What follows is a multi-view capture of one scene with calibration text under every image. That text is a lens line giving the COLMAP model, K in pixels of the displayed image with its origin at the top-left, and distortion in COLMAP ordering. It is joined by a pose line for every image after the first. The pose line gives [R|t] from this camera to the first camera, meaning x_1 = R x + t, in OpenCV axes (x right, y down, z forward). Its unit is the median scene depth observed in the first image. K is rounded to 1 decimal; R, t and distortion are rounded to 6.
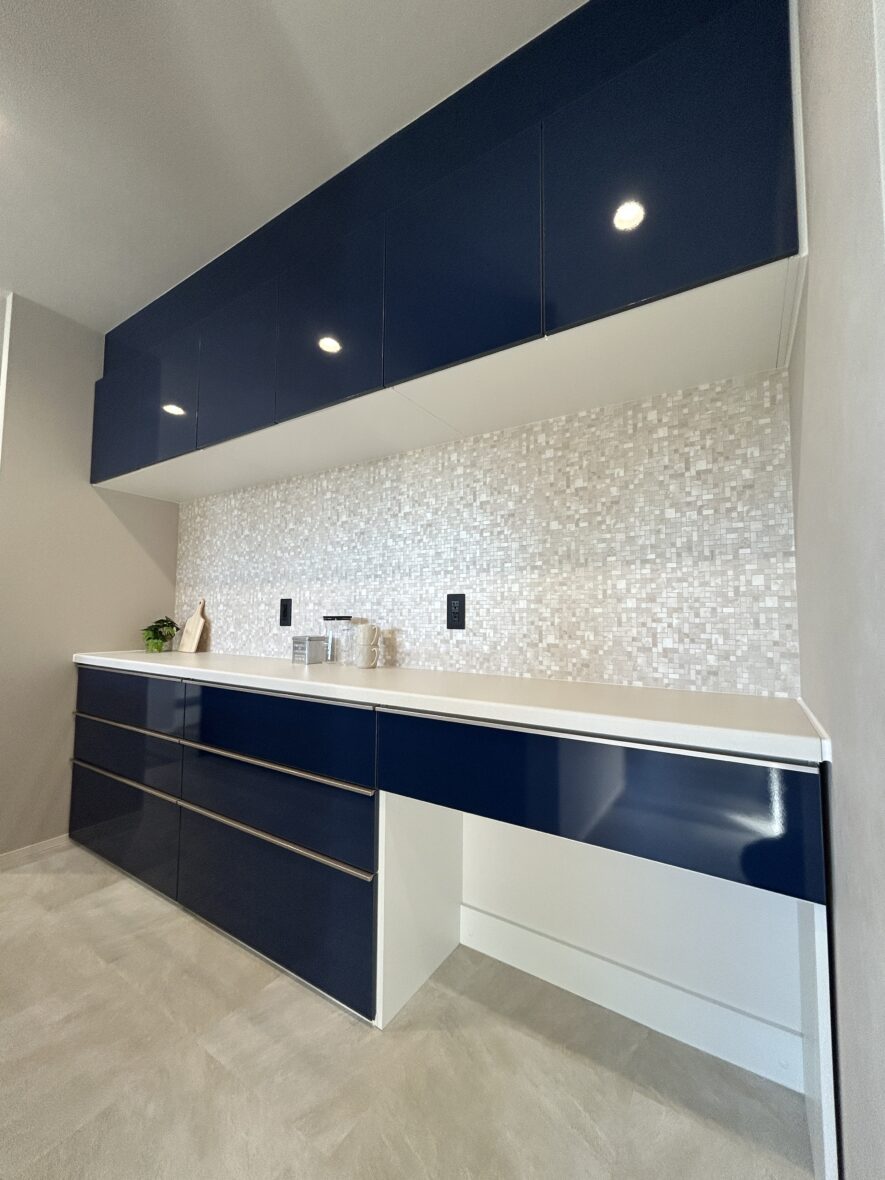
lens RADIAL K [[475.0, 0, 442.5], [0, 475.0, 590.0], [0, 0, 1]] dist [0.010666, -0.000225]
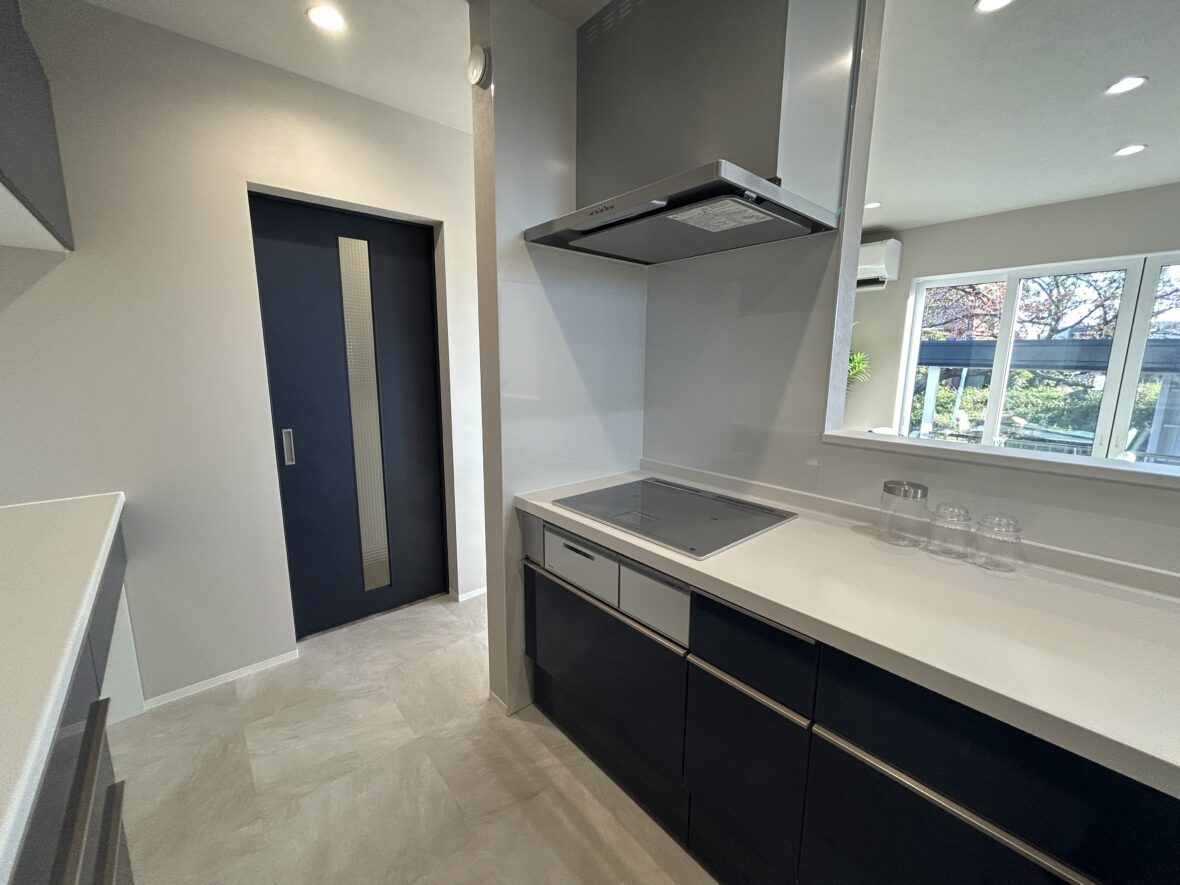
lens RADIAL K [[475.0, 0, 590.0], [0, 475.0, 442.5], [0, 0, 1]] dist [0.010666, -0.000225]
pose [[-0.961700, -0.066283, 0.265969, -1.514926], [-0.037336, 0.992955, 0.112457, -0.219824], [-0.271549, 0.098219, -0.957400, 1.983326]]
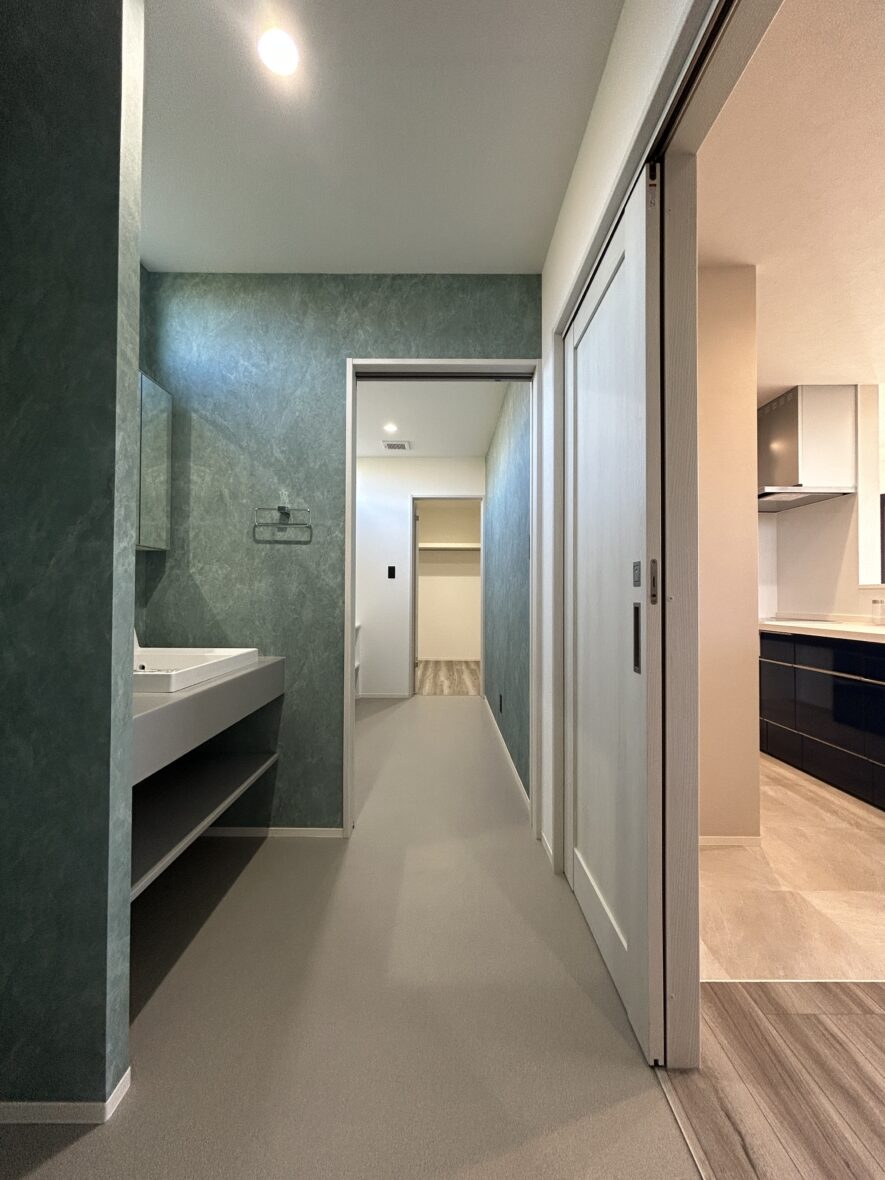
lens RADIAL K [[475.0, 0, 442.5], [0, 475.0, 590.0], [0, 0, 1]] dist [0.010666, -0.000225]
pose [[-0.541221, -0.003309, 0.840874, -3.038298], [-0.066362, 0.997041, -0.038790, 0.256726], [-0.838258, -0.076797, -0.539839, 4.418842]]
